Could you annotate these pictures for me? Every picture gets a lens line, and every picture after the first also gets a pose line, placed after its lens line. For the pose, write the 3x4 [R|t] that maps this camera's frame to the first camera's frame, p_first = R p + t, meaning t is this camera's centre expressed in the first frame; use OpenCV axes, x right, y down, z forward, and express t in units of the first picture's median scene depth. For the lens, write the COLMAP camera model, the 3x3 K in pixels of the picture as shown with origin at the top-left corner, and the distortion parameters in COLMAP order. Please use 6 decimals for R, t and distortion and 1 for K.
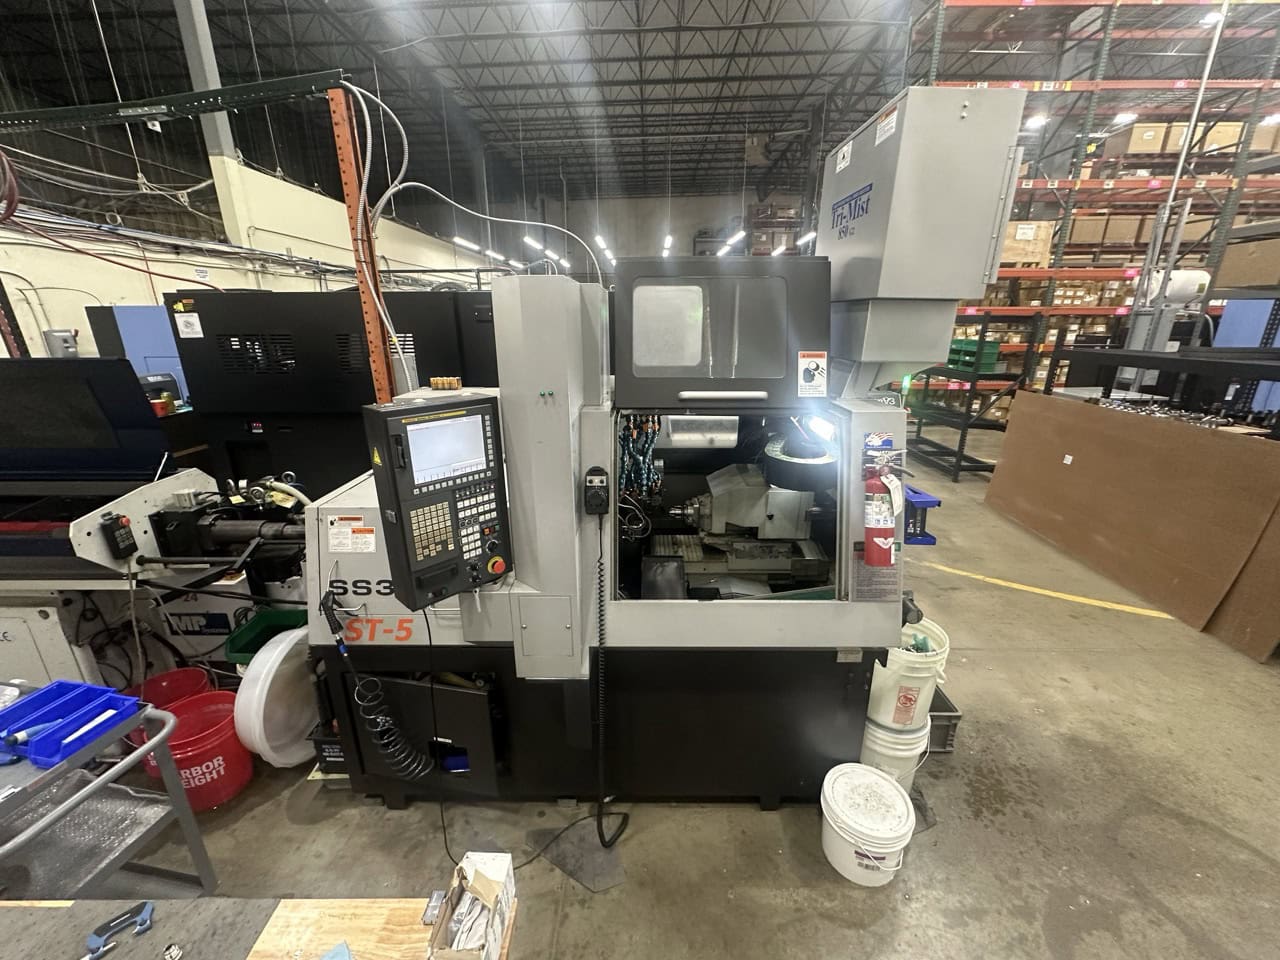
lens RADIAL K [[511.8, 0, 638.2], [0, 511.8, 481.6], [0, 0, 1]] dist [-0.003222, 0.000628]
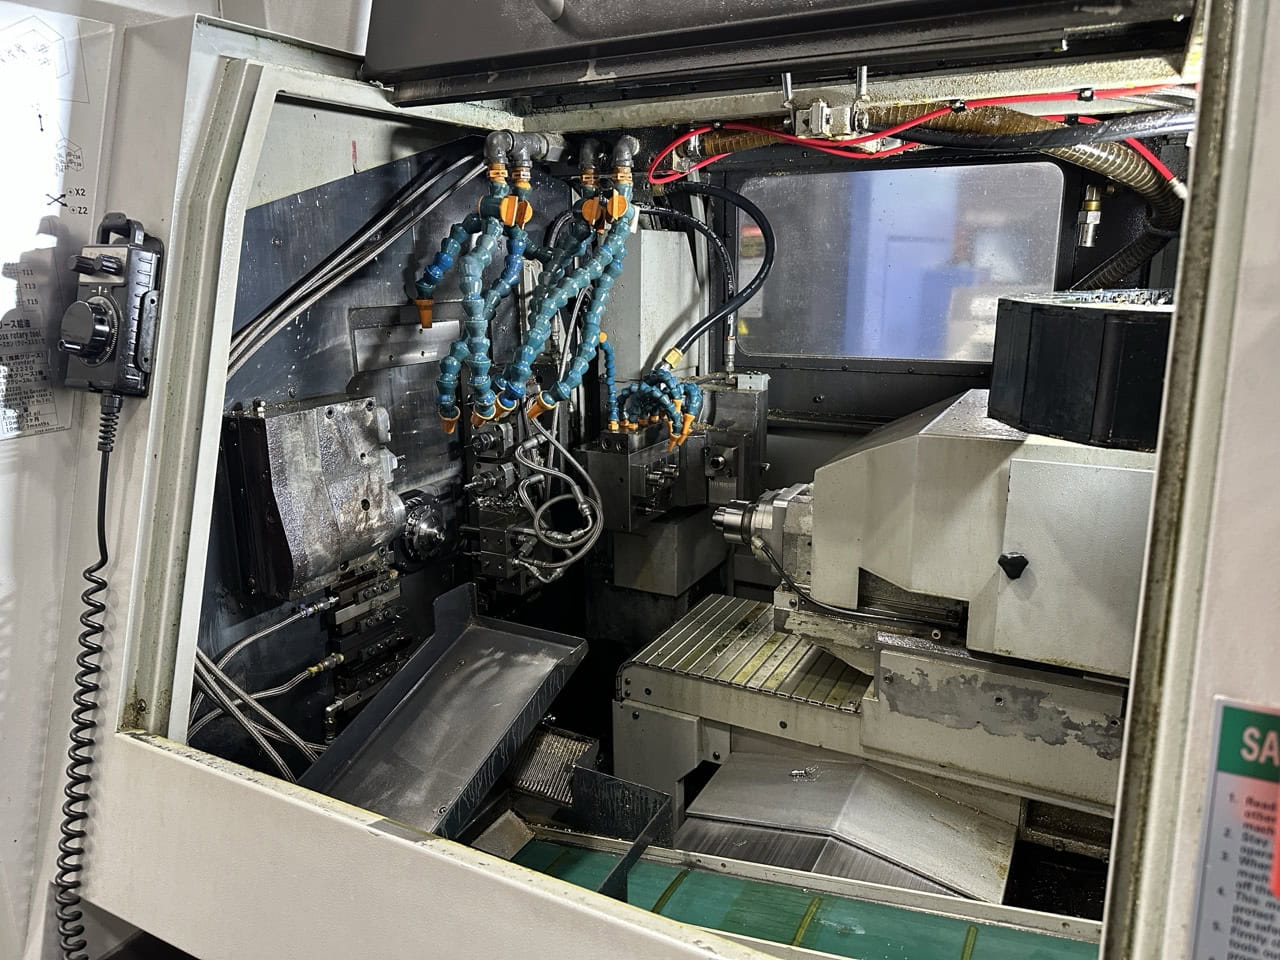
lens RADIAL K [[892.2, 0, 650.4], [0, 892.2, 476.7], [0, 0, 1]] dist [0.146178, -0.208645]
pose [[0.890810, 0.102679, -0.442623, 0.319126], [-0.131912, 0.990619, -0.035680, 0.071105], [0.434807, 0.090172, 0.895998, 0.578962]]
